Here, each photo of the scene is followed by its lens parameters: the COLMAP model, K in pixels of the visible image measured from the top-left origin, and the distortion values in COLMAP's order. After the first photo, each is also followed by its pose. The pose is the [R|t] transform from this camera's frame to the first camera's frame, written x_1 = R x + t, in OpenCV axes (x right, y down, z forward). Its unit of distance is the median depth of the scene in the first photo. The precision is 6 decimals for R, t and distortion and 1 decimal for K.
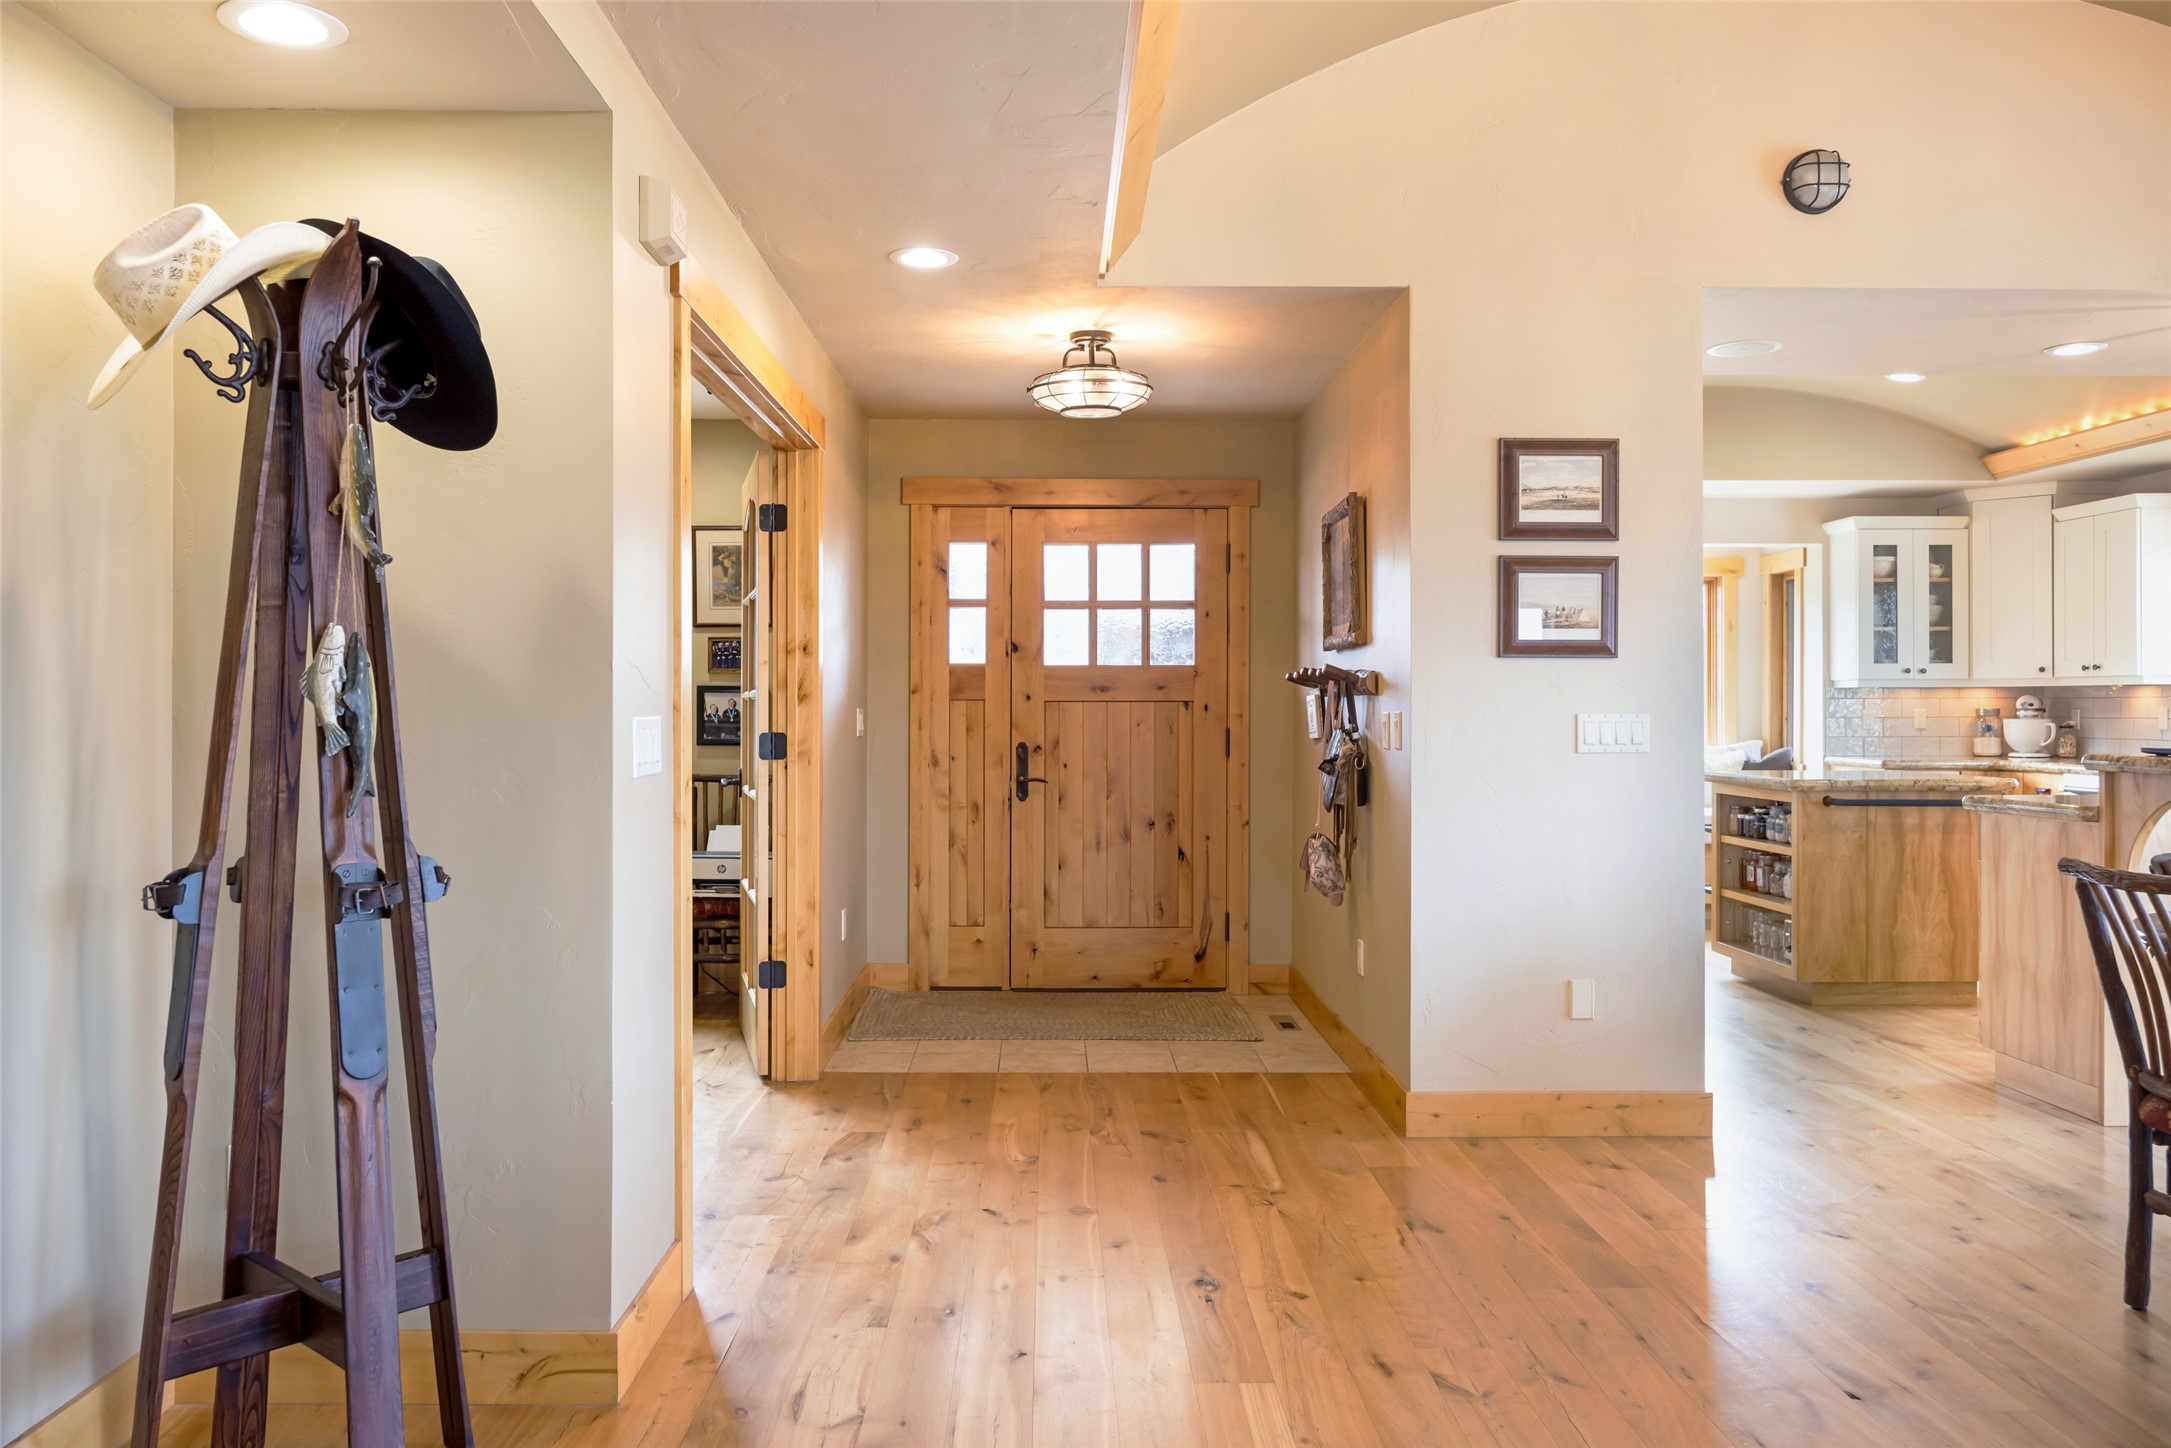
lens RADIAL K [[1647.1, 0, 1085.3], [0, 1647.1, 715.2], [0, 0, 1]] dist [-0.001504, 0.006137]
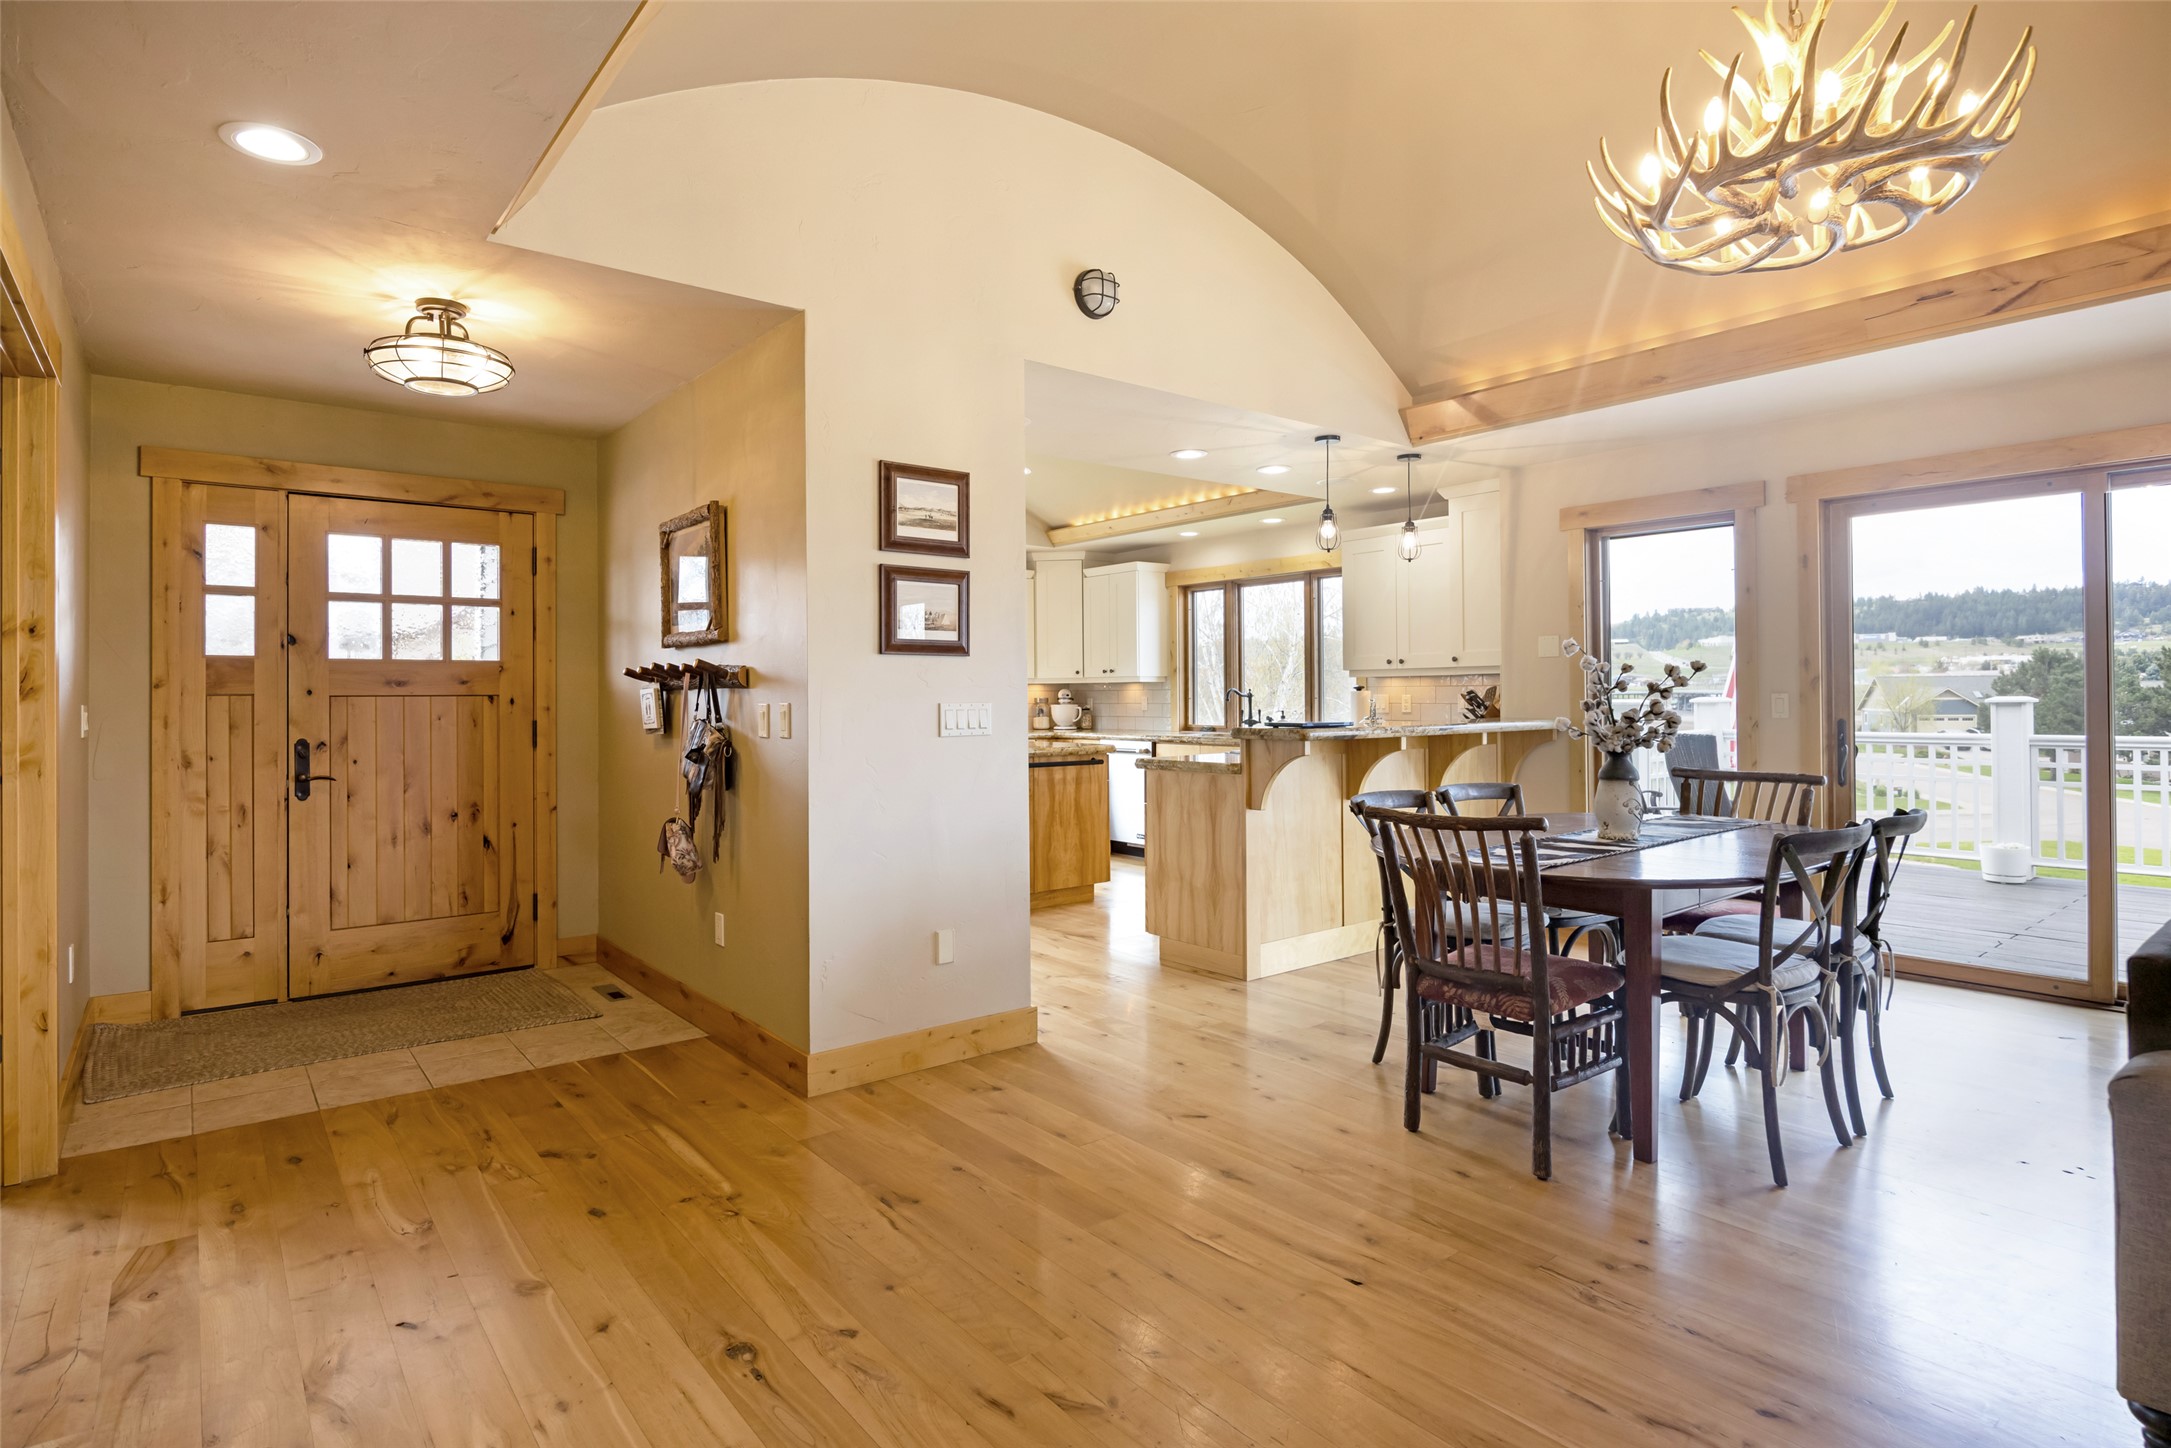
lens RADIAL K [[1124.6, 0, 1084.2], [0, 1124.6, 694.1], [0, 0, 1]] dist [-0.009524, 0.000309]
pose [[0.792588, -0.004423, 0.609742, -0.103714], [0.010355, 0.999927, -0.006207, -0.001307], [-0.609670, 0.011234, 0.792576, 0.291456]]
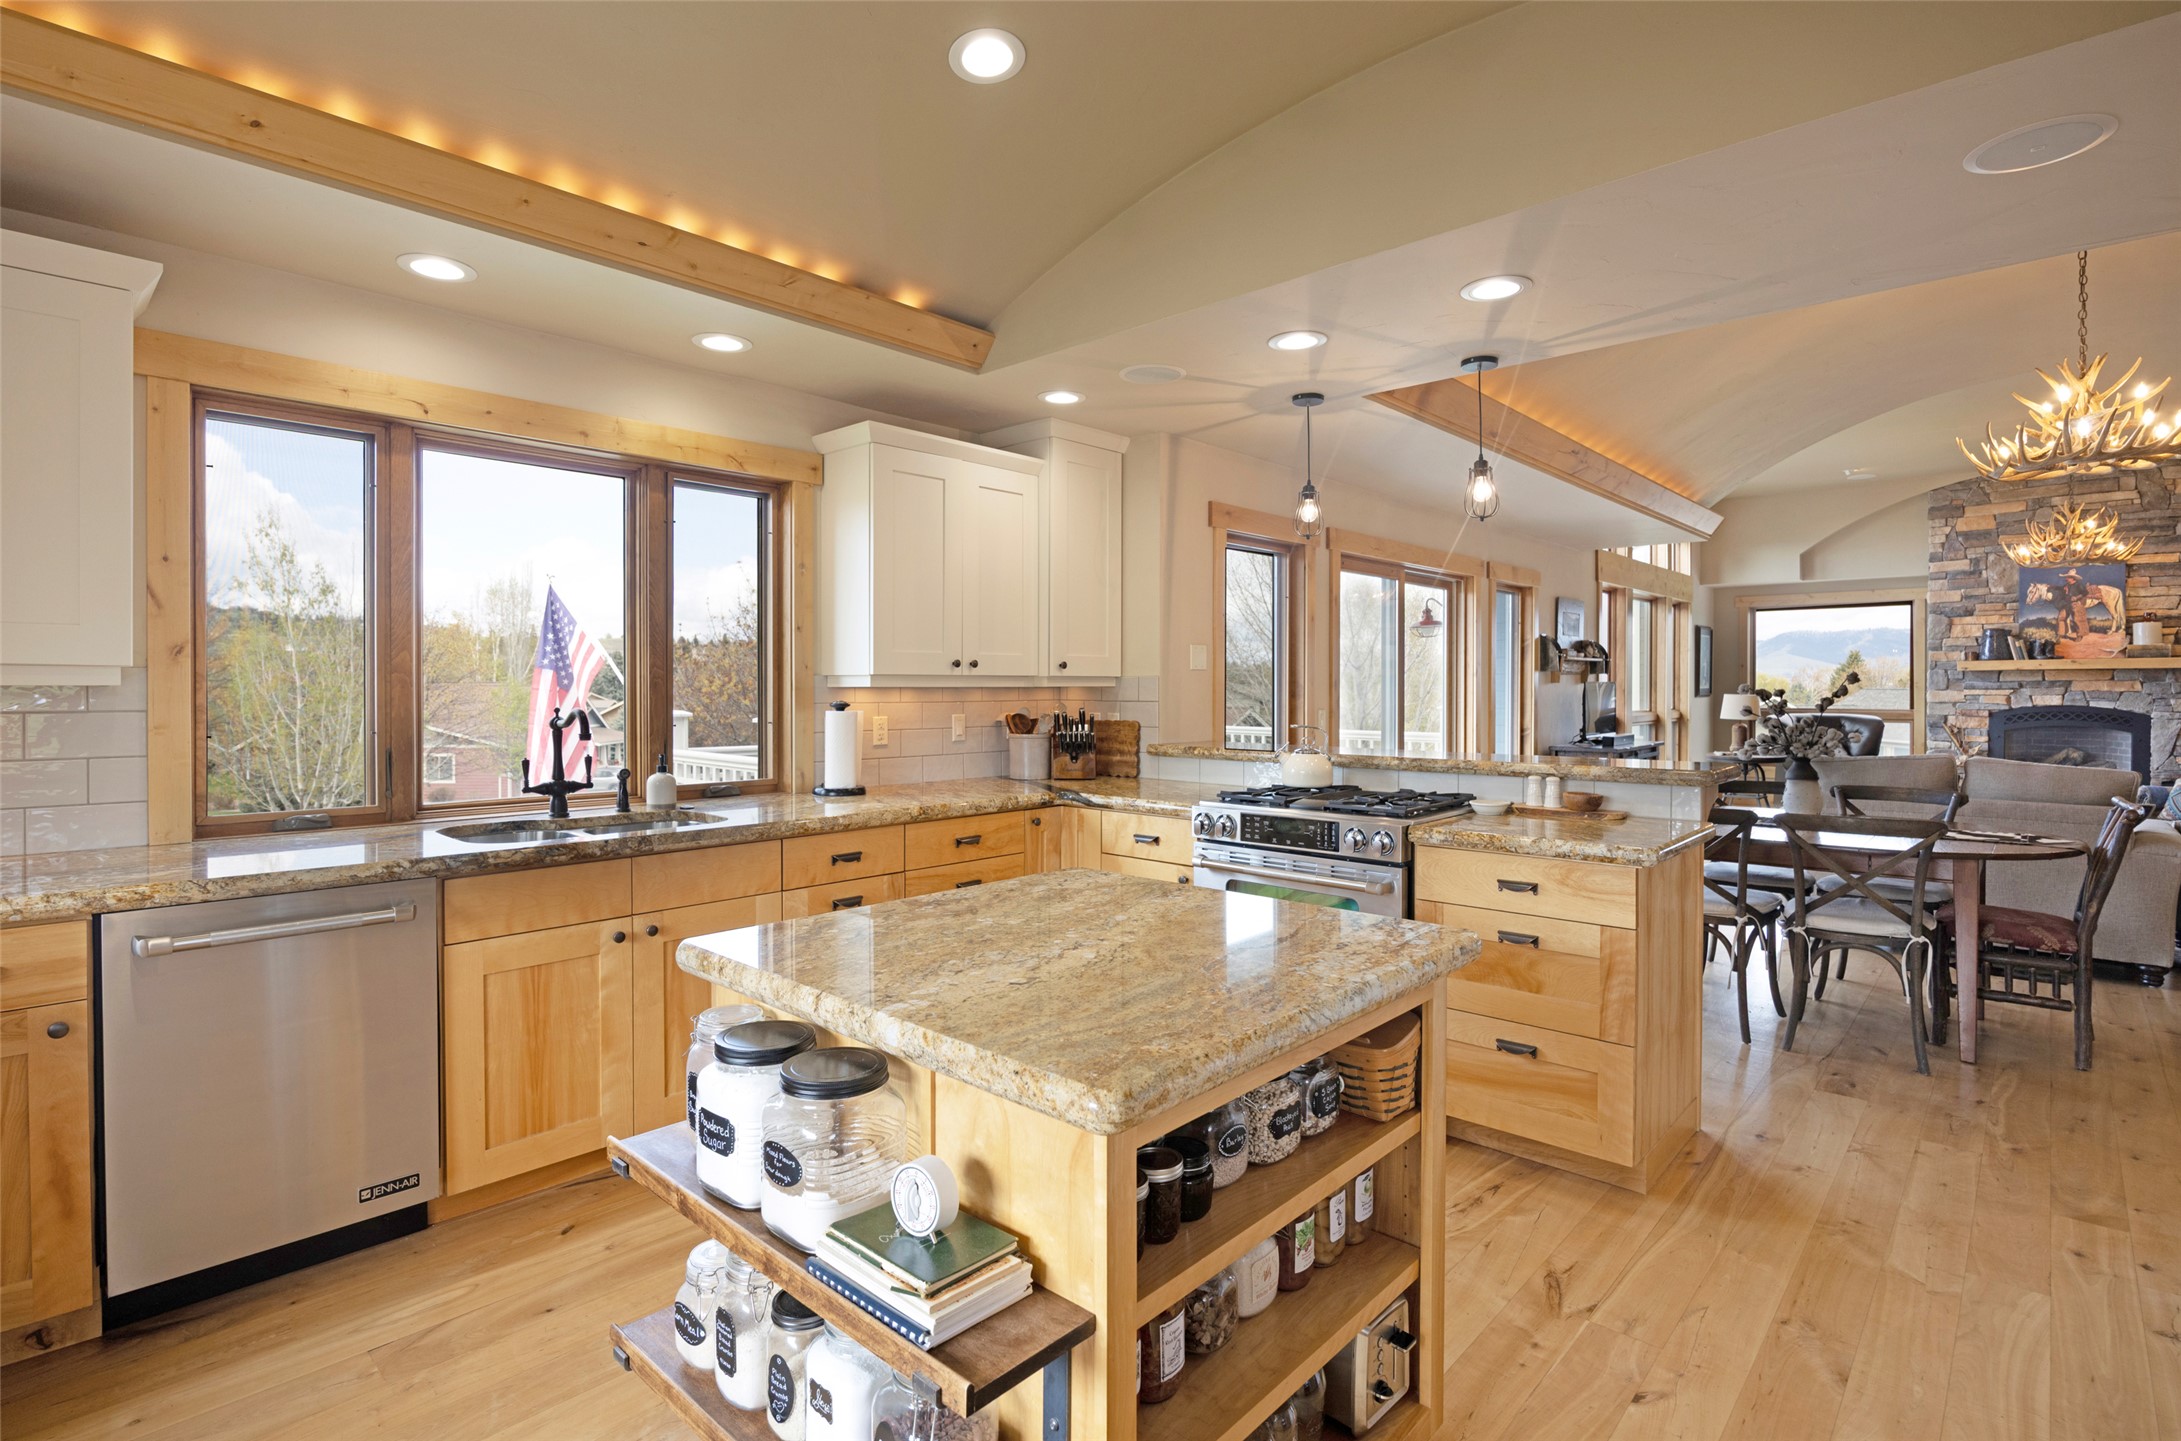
lens RADIAL K [[1044.7, 0, 1091.8], [0, 1044.7, 704.2], [0, 0, 1]] dist [-0.017193, 0.001536]
pose [[-0.718536, -0.009480, 0.695425, 0.430605], [0.002960, 0.999856, 0.016689, -0.028955], [-0.695484, 0.014050, -0.718405, 1.700157]]
